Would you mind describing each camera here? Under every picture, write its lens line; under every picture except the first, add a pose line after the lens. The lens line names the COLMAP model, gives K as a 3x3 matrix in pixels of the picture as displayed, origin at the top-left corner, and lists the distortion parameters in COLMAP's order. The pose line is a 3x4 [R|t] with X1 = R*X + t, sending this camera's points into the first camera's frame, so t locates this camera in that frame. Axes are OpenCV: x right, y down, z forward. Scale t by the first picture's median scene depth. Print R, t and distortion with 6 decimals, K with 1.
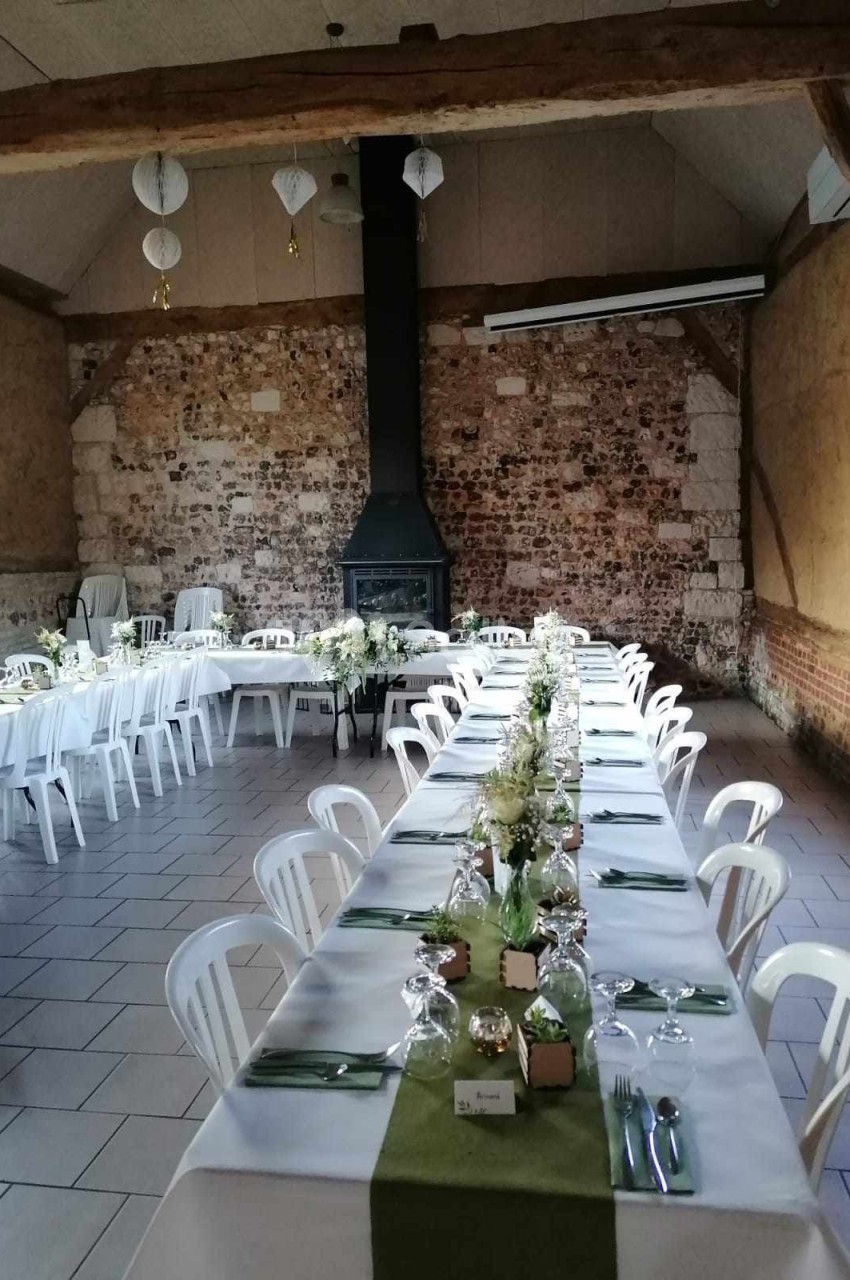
lens RADIAL K [[956.0, 0, 432.5], [0, 956.0, 648.3], [0, 0, 1]] dist [0.082634, -0.089280]
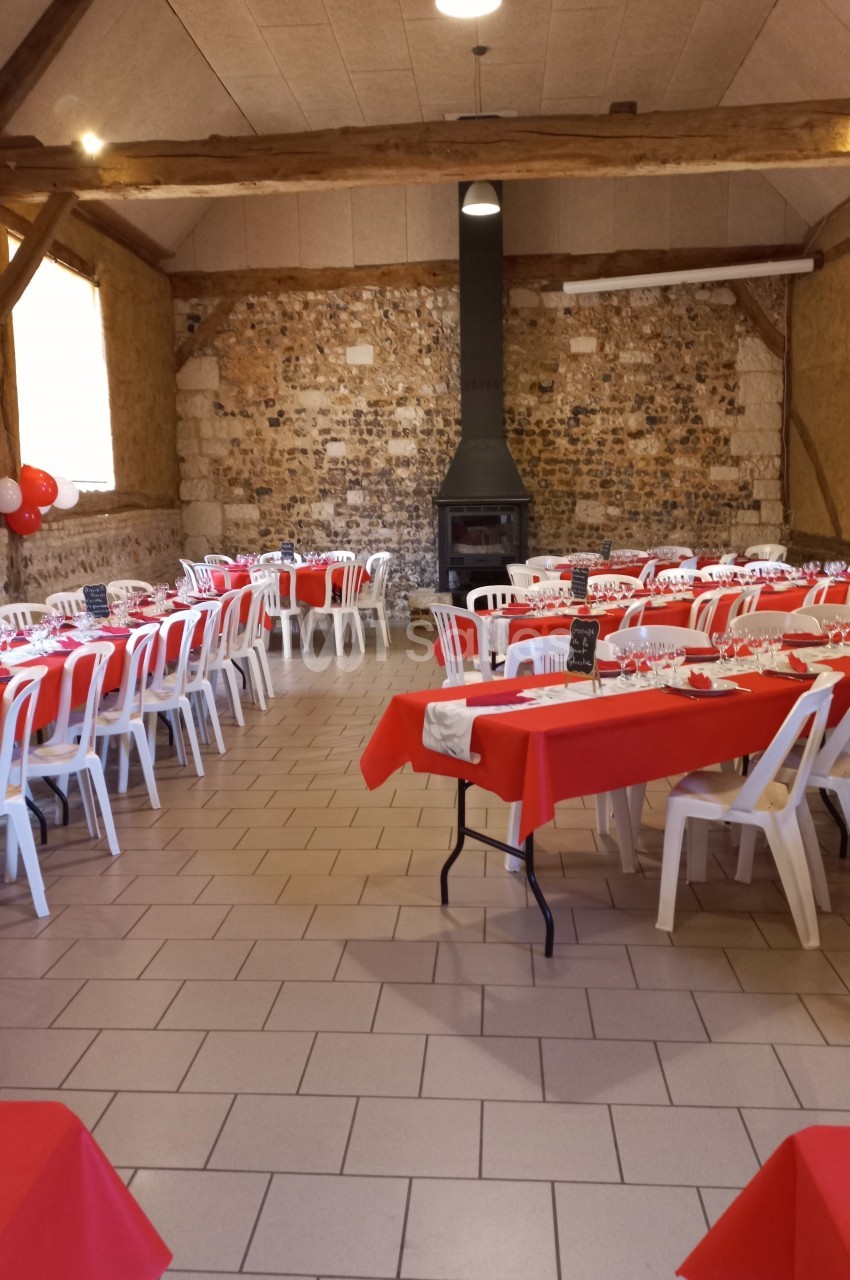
lens RADIAL K [[1082.8, 0, 415.8], [0, 1082.8, 646.7], [0, 0, 1]] dist [0.108440, -0.115757]
pose [[0.996541, -0.008112, 0.082709, -0.220382], [0.005109, 0.999322, 0.036461, 0.034681], [-0.082949, -0.035912, 0.995907, -0.276461]]
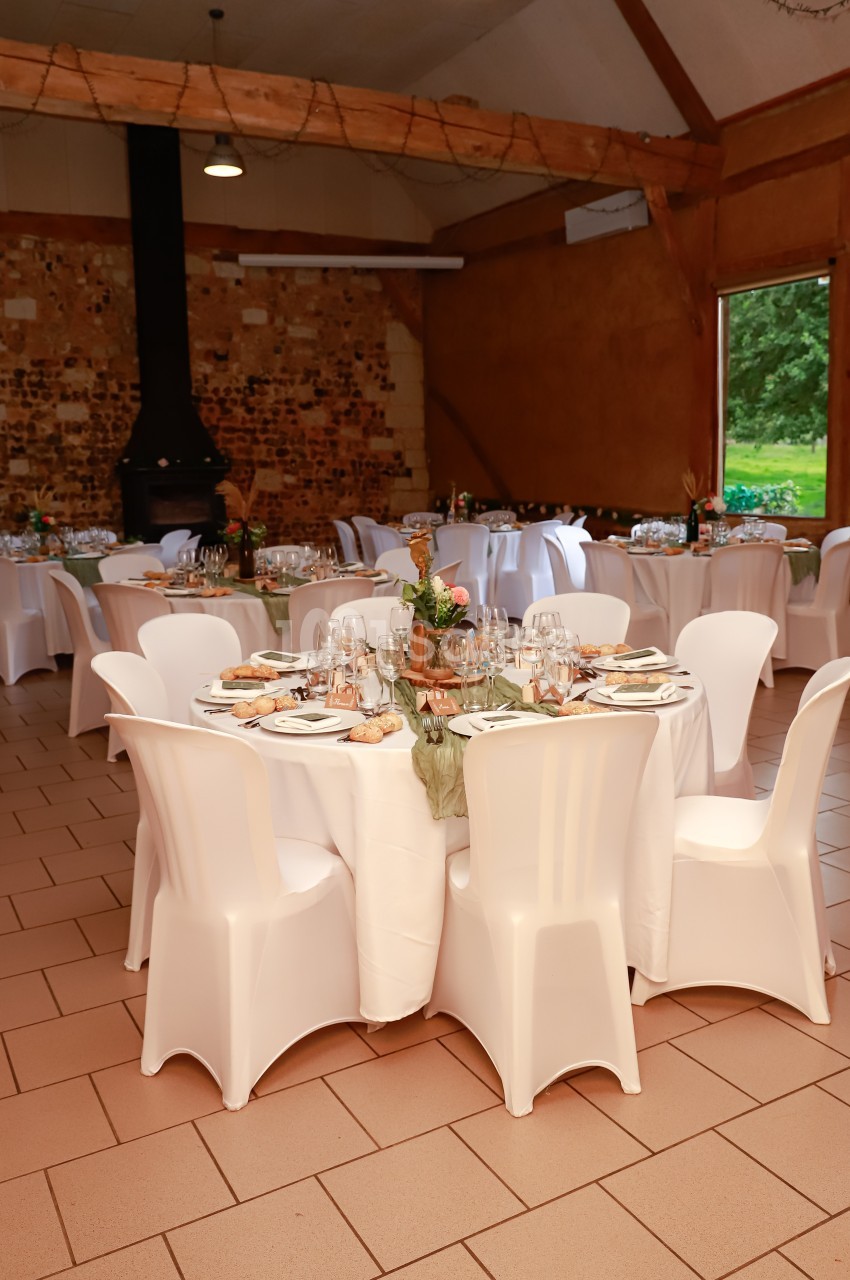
lens RADIAL K [[1082.8, 0, 392.6], [0, 1082.8, 559.8], [0, 0, 1]] dist [0.108440, -0.115757]
pose [[0.799446, -0.054206, 0.598288, -0.569984], [0.070438, 0.997509, -0.003745, 0.033354], [-0.596595, 0.045136, 0.801272, -0.127799]]
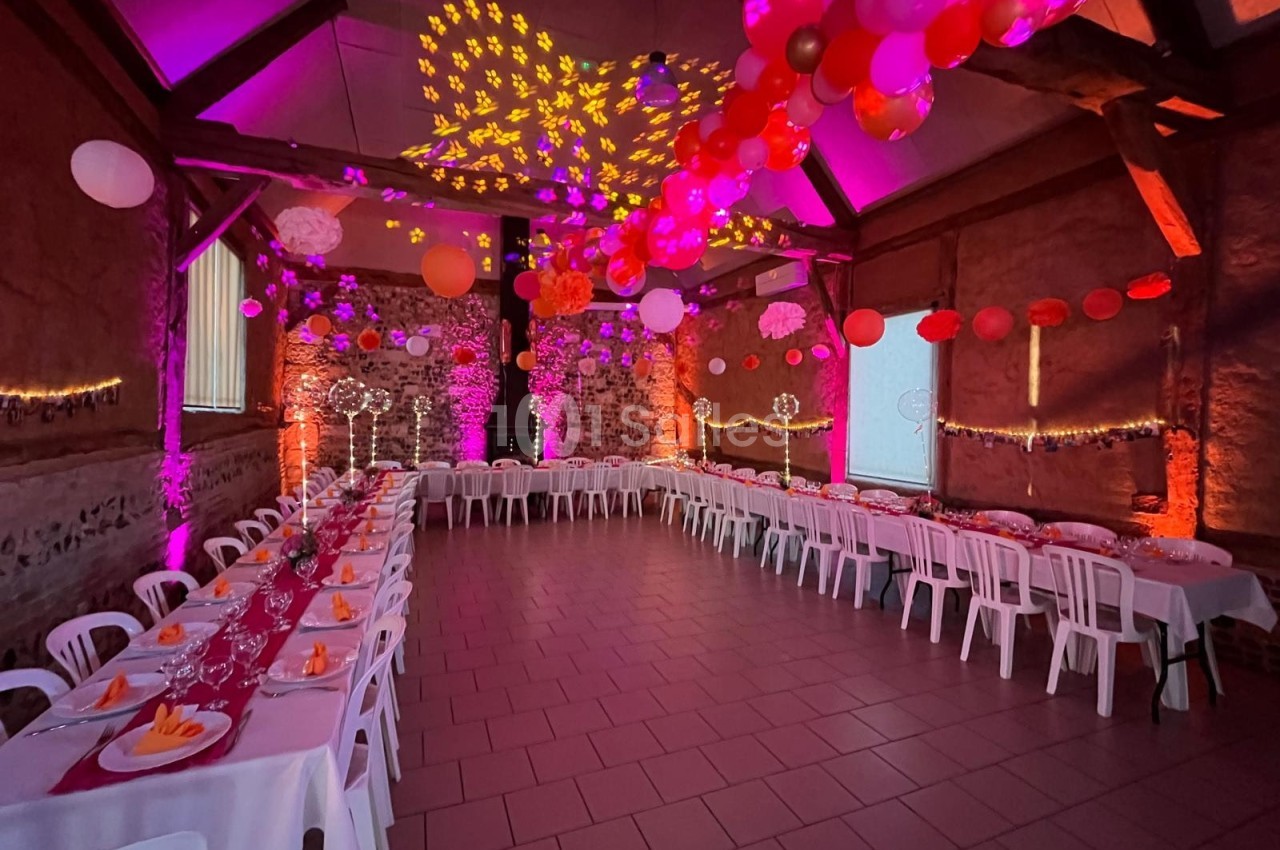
lens RADIAL K [[557.2, 0, 632.9], [0, 557.2, 416.3], [0, 0, 1]] dist [0.010147, -0.001019]
pose [[0.858433, 0.032345, 0.511906, -0.374188], [0.021901, 0.994788, -0.099583, -0.000545], [-0.512459, 0.096697, 0.853250, -0.006048]]
